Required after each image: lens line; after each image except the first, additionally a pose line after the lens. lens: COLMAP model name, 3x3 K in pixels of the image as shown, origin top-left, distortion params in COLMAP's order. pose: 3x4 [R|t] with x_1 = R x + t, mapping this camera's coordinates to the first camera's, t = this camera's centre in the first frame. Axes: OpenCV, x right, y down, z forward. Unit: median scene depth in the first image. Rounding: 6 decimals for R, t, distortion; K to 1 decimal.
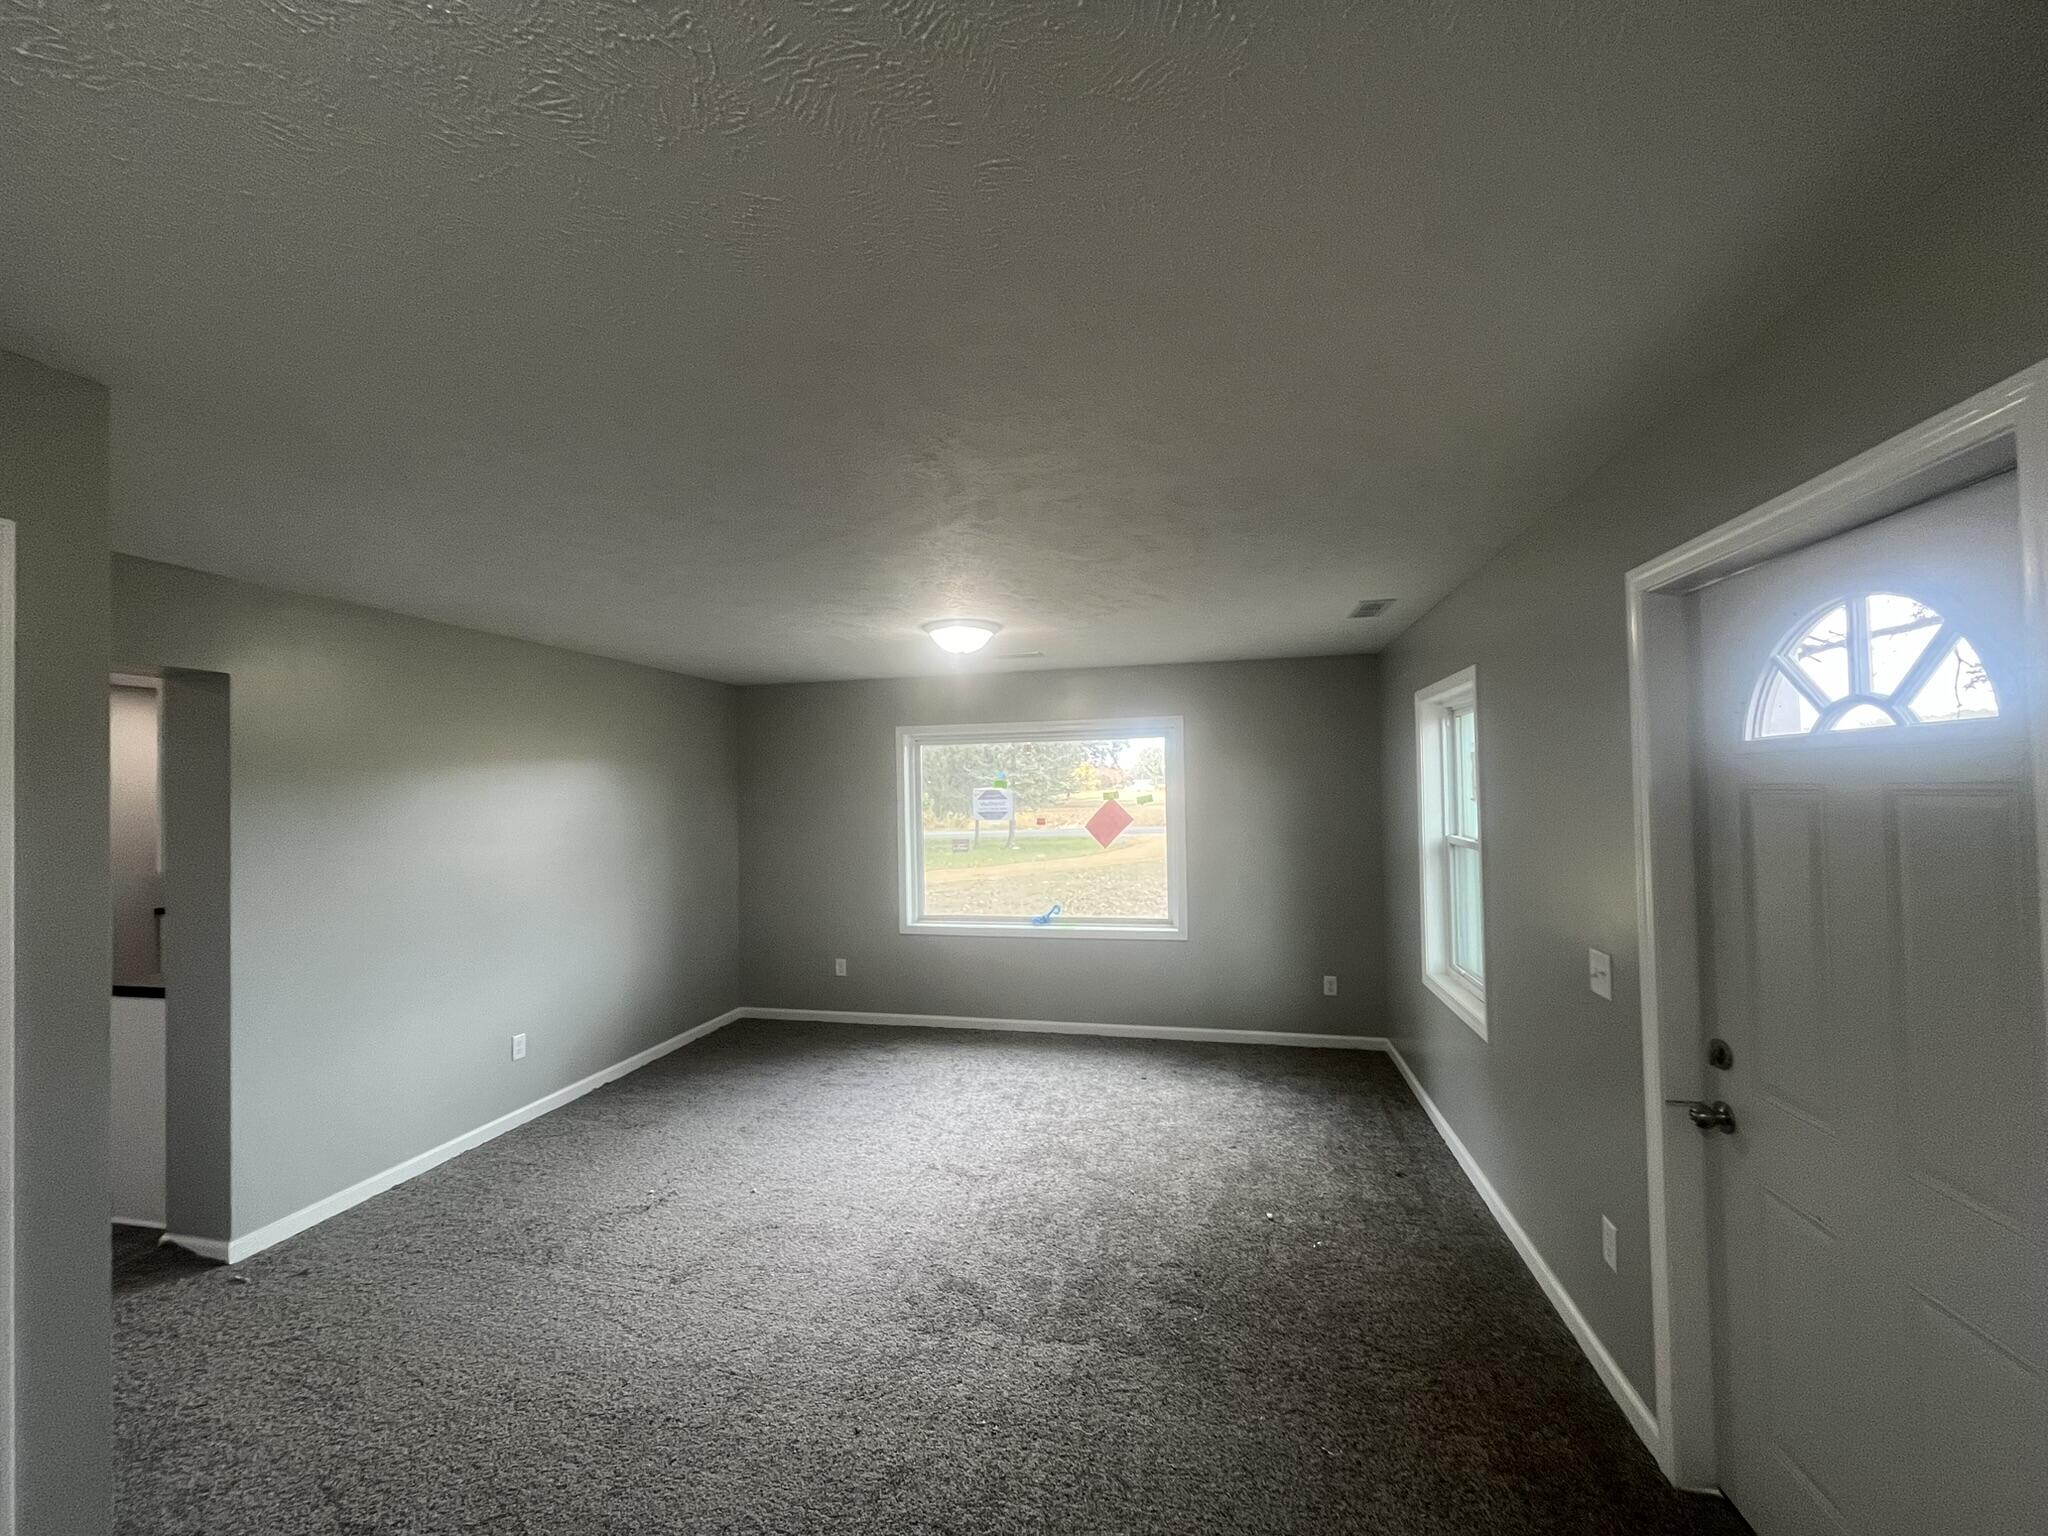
lens RADIAL K [[827.9, 0, 1019.5], [0, 827.9, 782.3], [0, 0, 1]] dist [-0.000797, -0.000018]
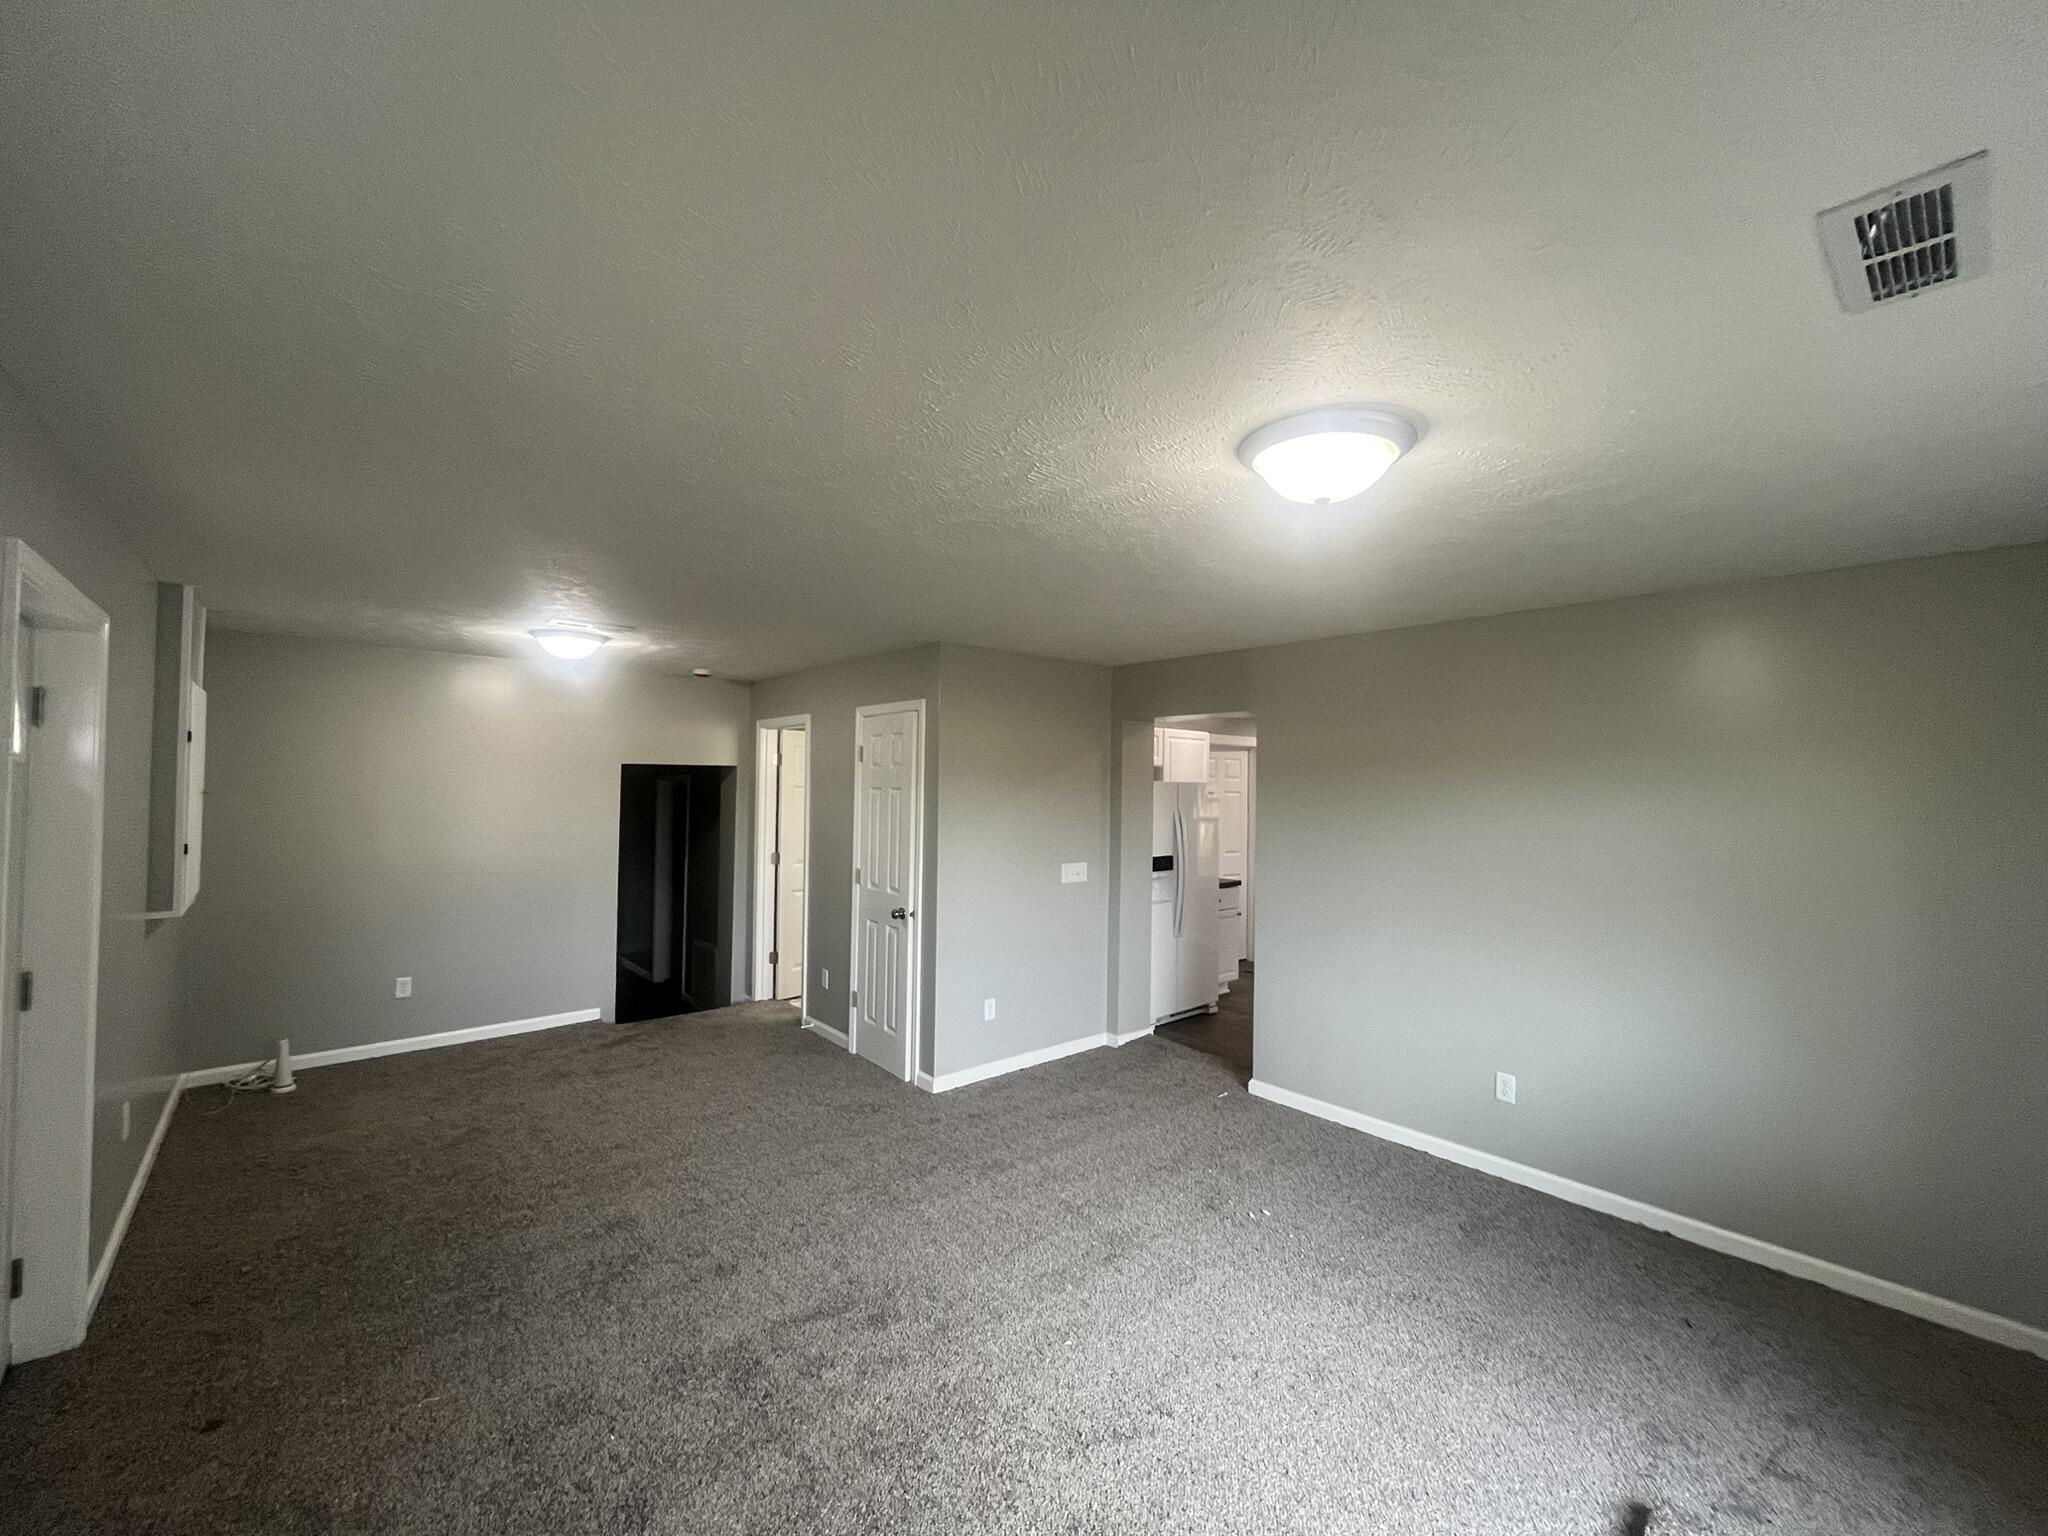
lens RADIAL K [[827.9, 0, 1019.5], [0, 827.9, 782.3], [0, 0, 1]] dist [-0.000797, -0.000018]
pose [[-0.618467, 0.000816, -0.785810, 0.429925], [0.018371, 0.999741, -0.013420, 0.008014], [0.785596, -0.022736, -0.618322, 1.300642]]
